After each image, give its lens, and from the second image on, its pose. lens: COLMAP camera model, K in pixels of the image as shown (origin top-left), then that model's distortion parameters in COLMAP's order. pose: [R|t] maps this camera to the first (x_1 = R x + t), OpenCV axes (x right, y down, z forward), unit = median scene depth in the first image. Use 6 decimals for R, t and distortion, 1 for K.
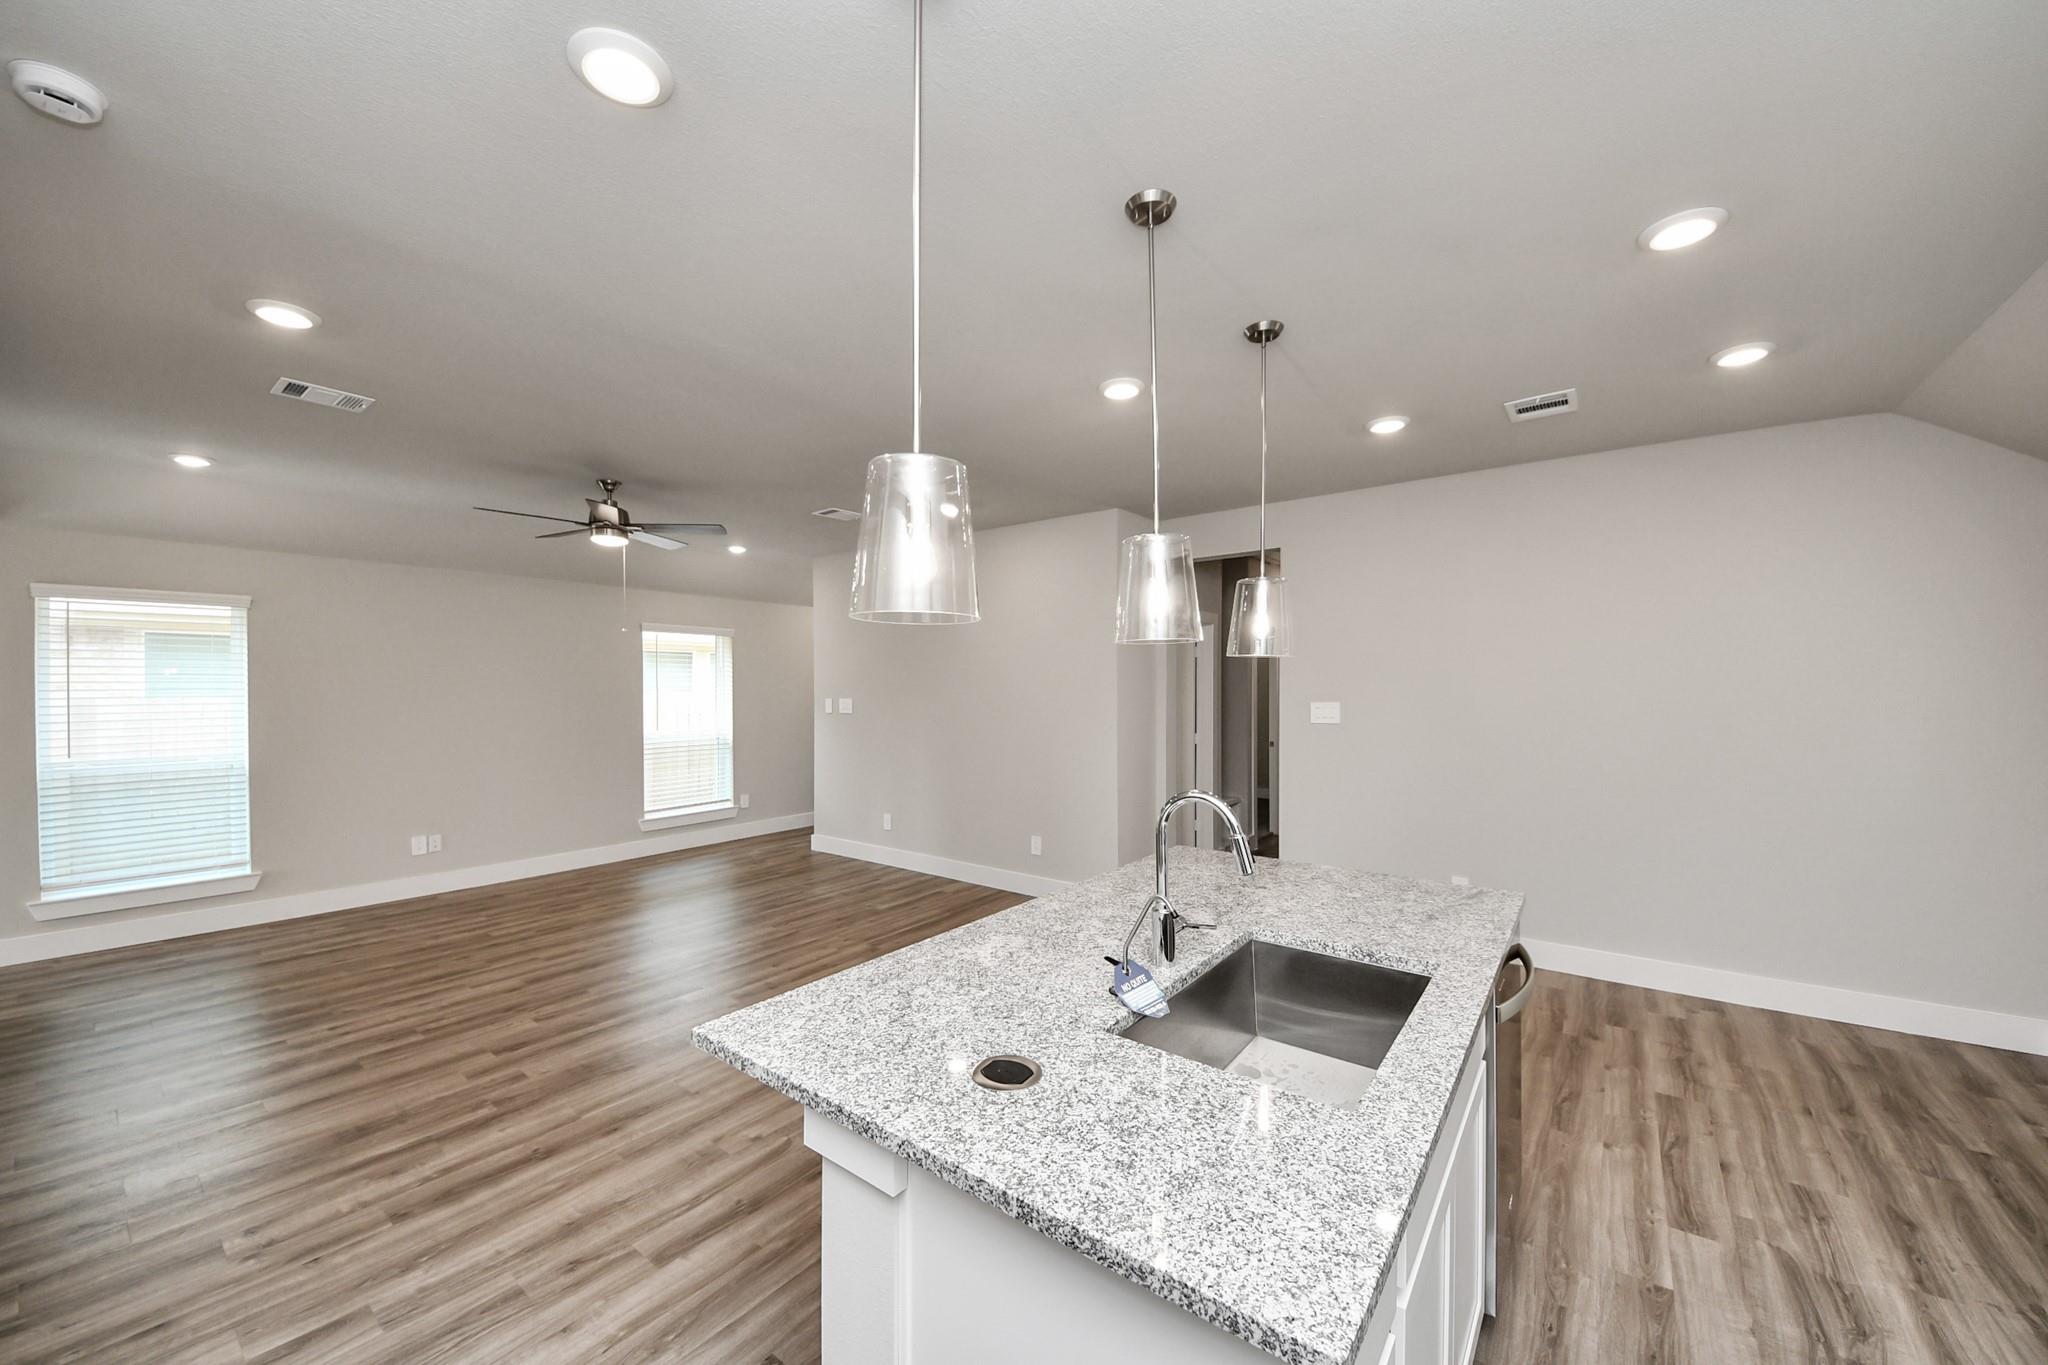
lens RADIAL K [[764.5, 0, 1021.5], [0, 764.5, 691.2], [0, 0, 1]] dist [-0.006265, -0.004340]
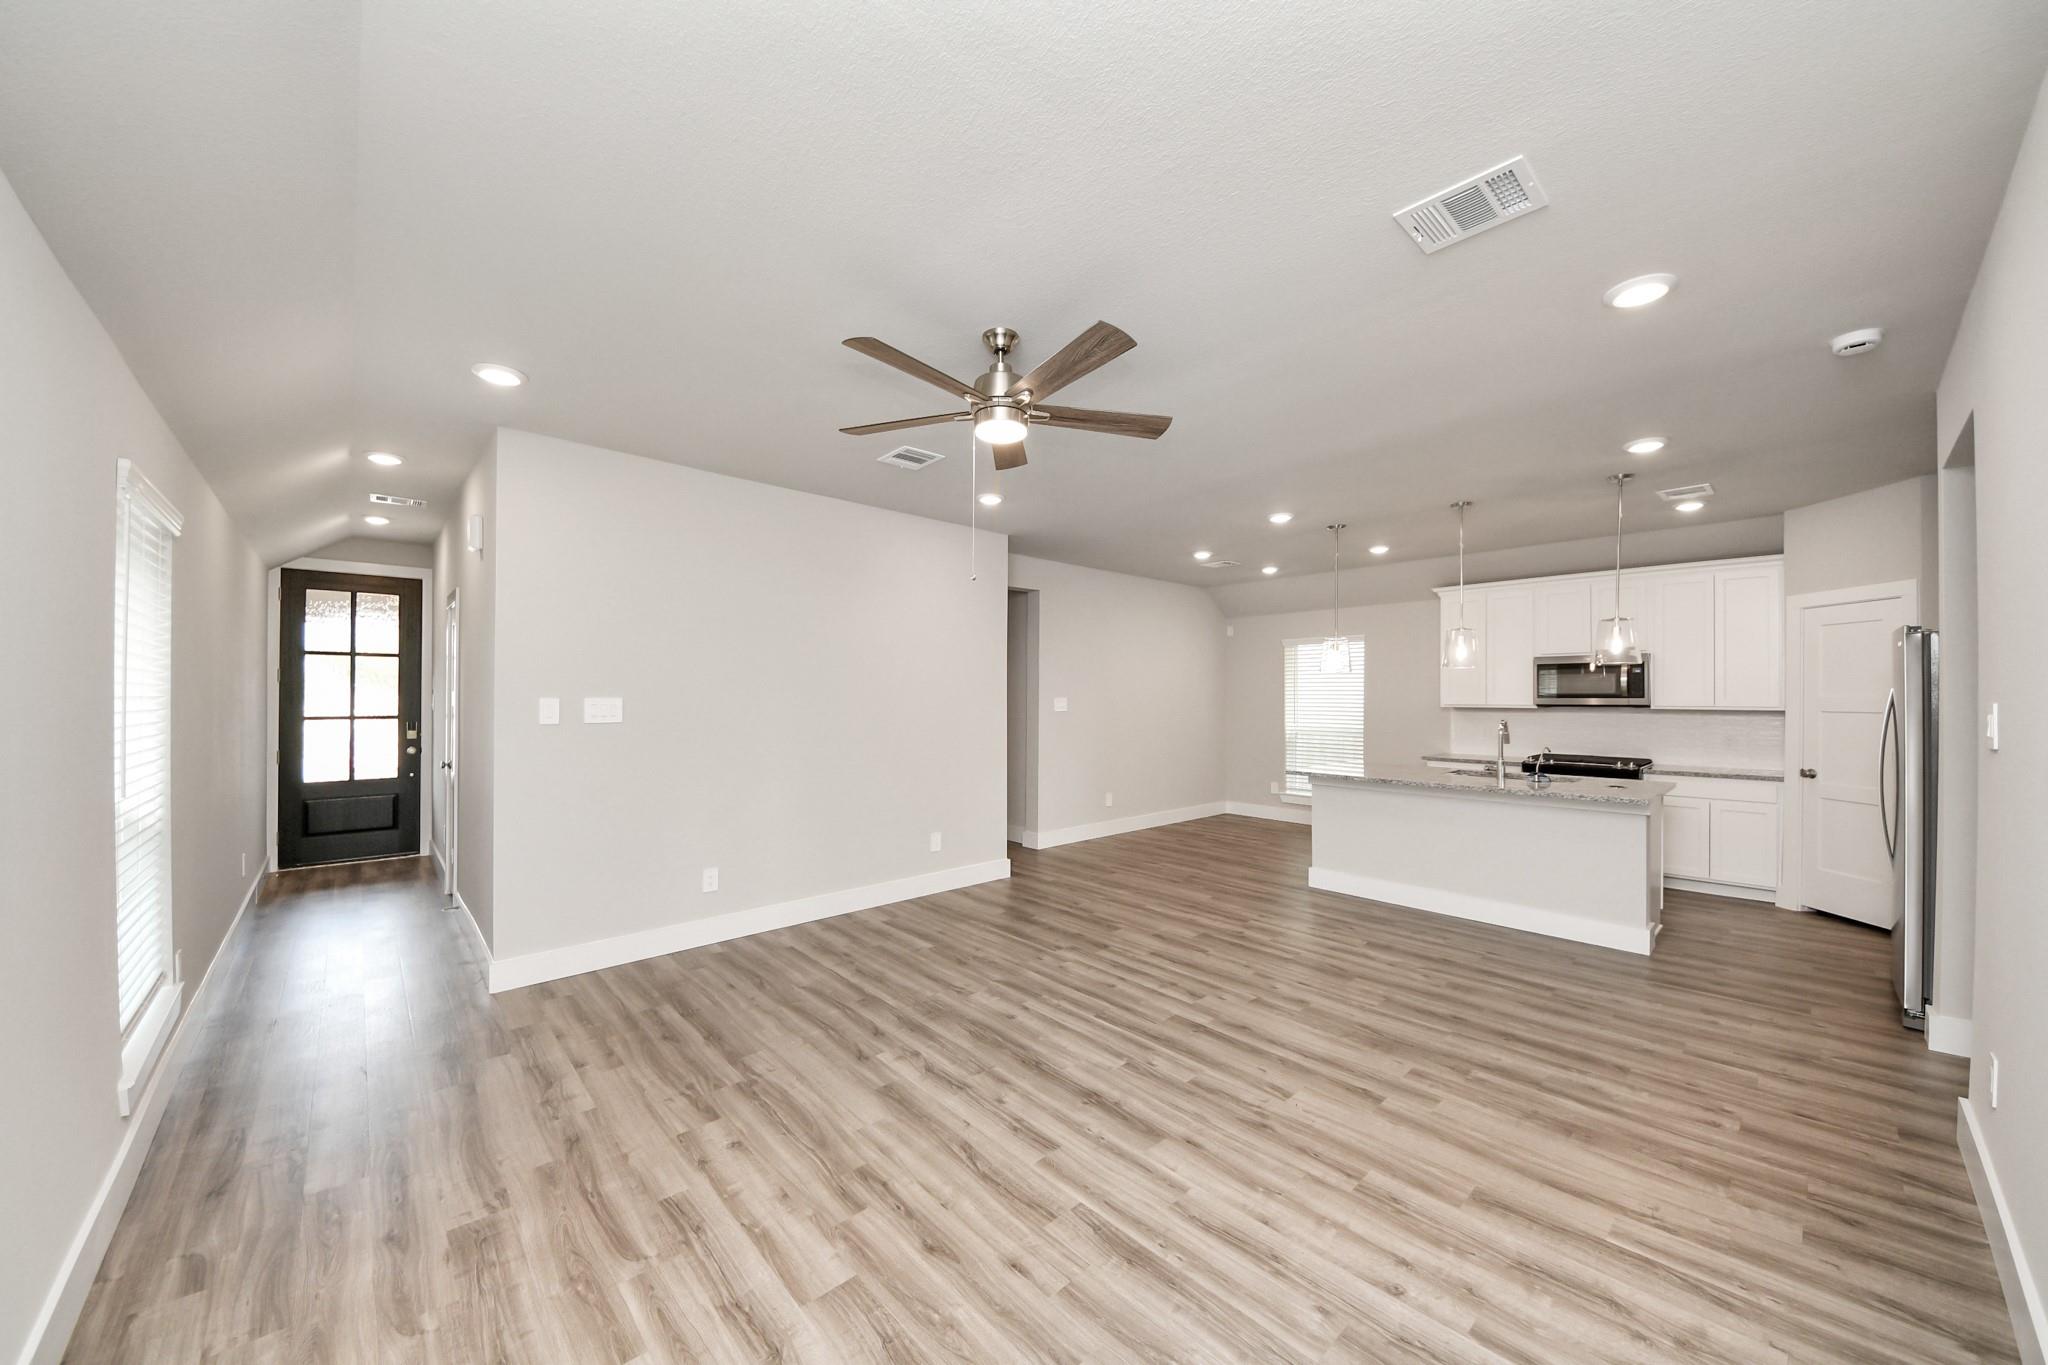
lens RADIAL K [[727.0, 0, 1019.2], [0, 727.0, 680.2], [0, 0, 1]] dist [0.011993, -0.007703]
pose [[0.176840, 0.023011, 0.983971, -1.695778], [0.003538, 0.999705, -0.024015, 0.022490], [-0.984233, 0.007728, 0.176706, 1.336876]]
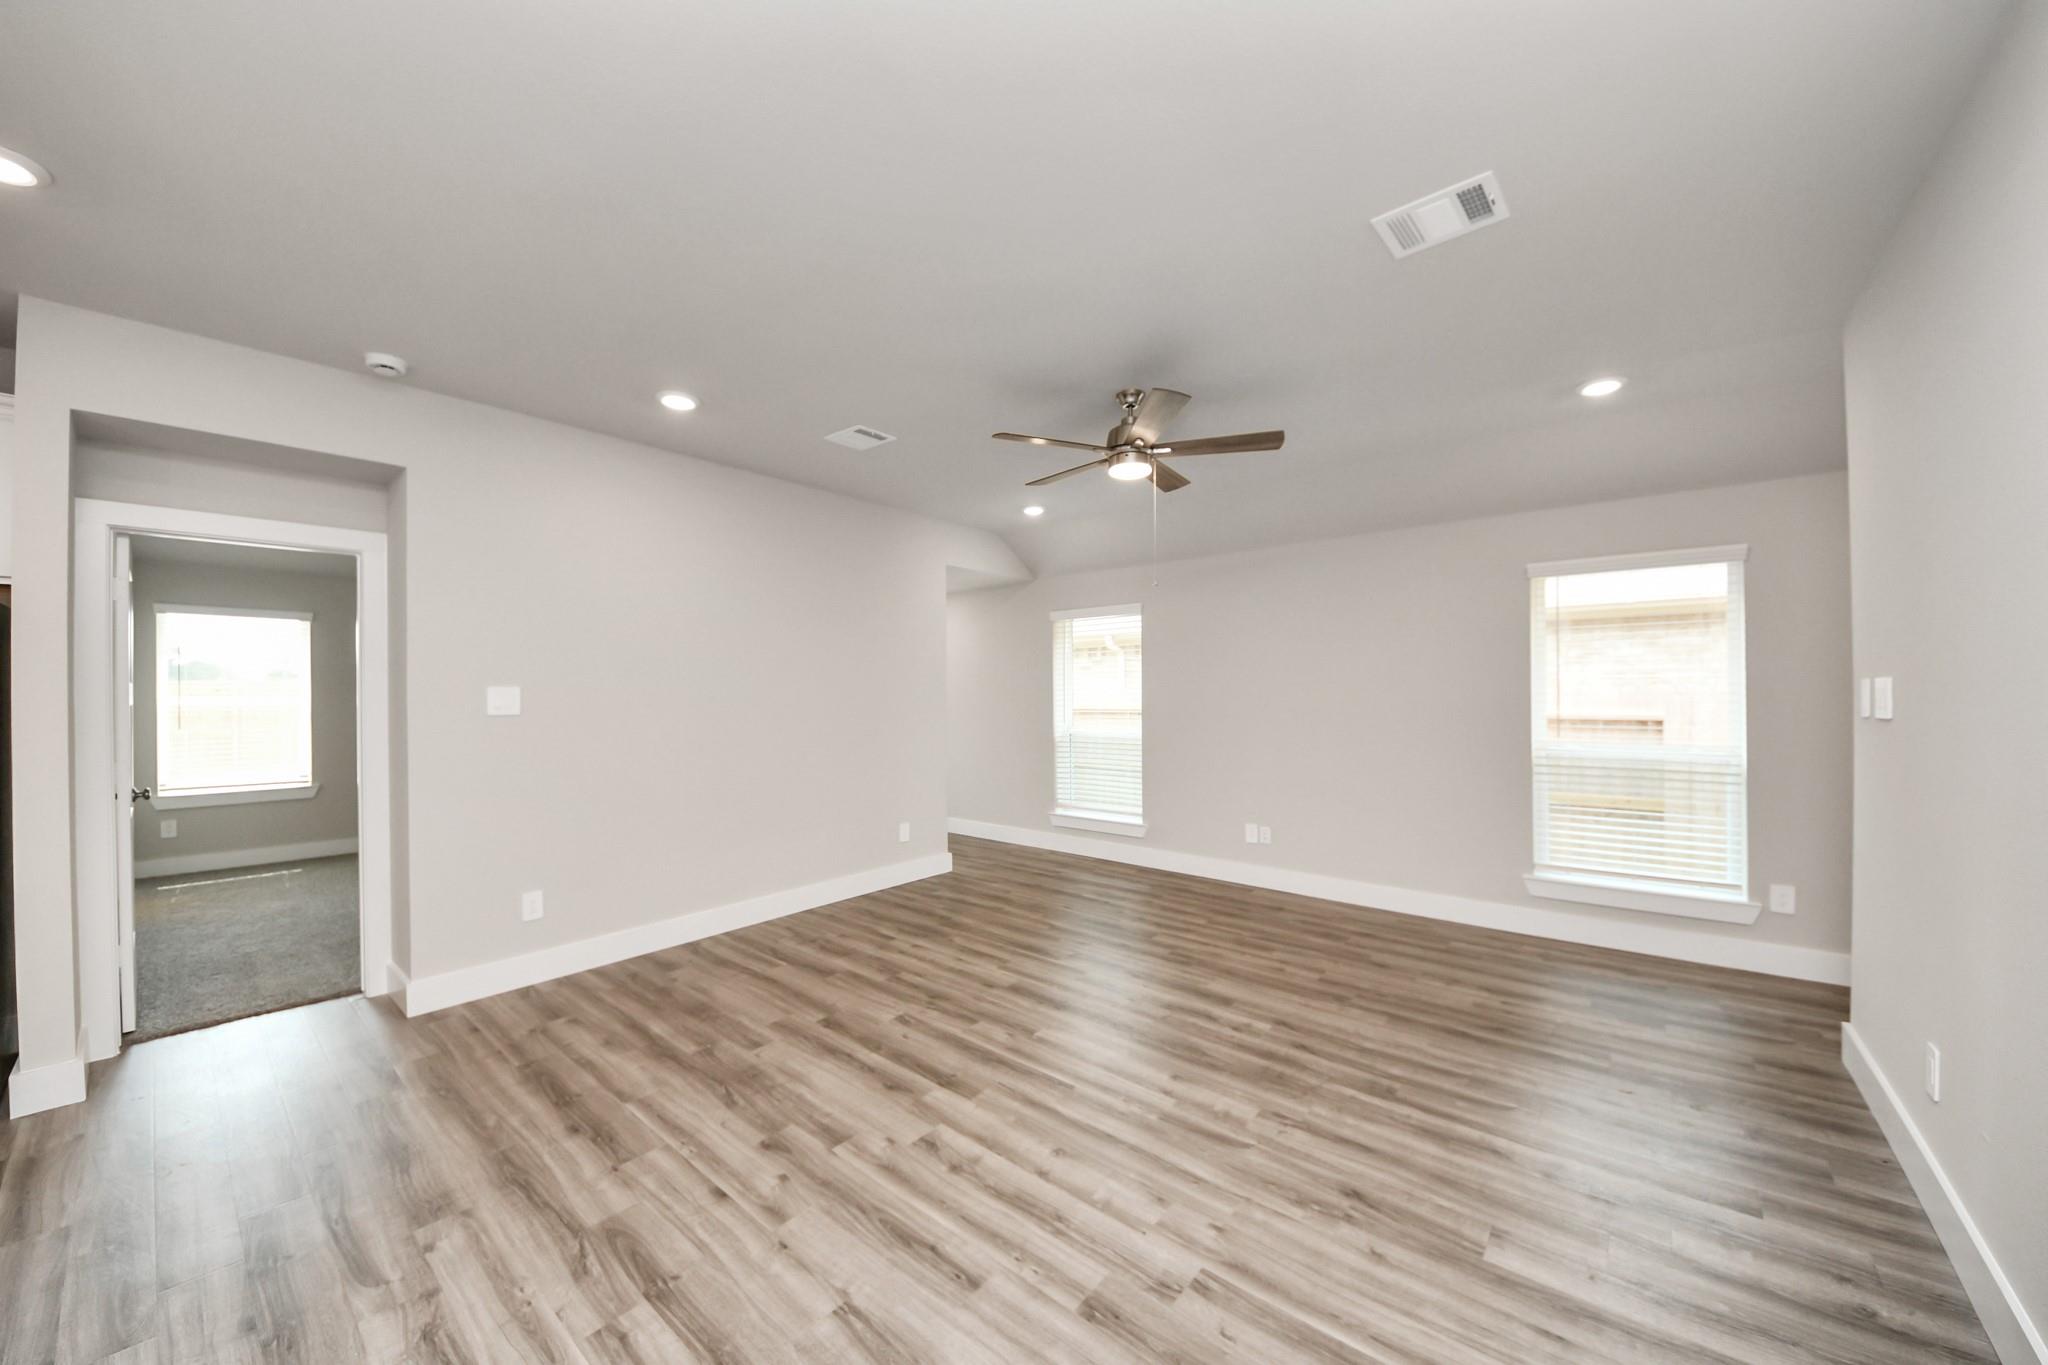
lens RADIAL K [[727.0, 0, 1022.4], [0, 727.0, 698.3], [0, 0, 1]] dist [0.011993, -0.007703]
pose [[-0.040266, 0.012084, -0.999116, 0.290985], [-0.001978, 0.999924, 0.012173, 0.033498], [0.999187, 0.002466, -0.040239, 1.395198]]
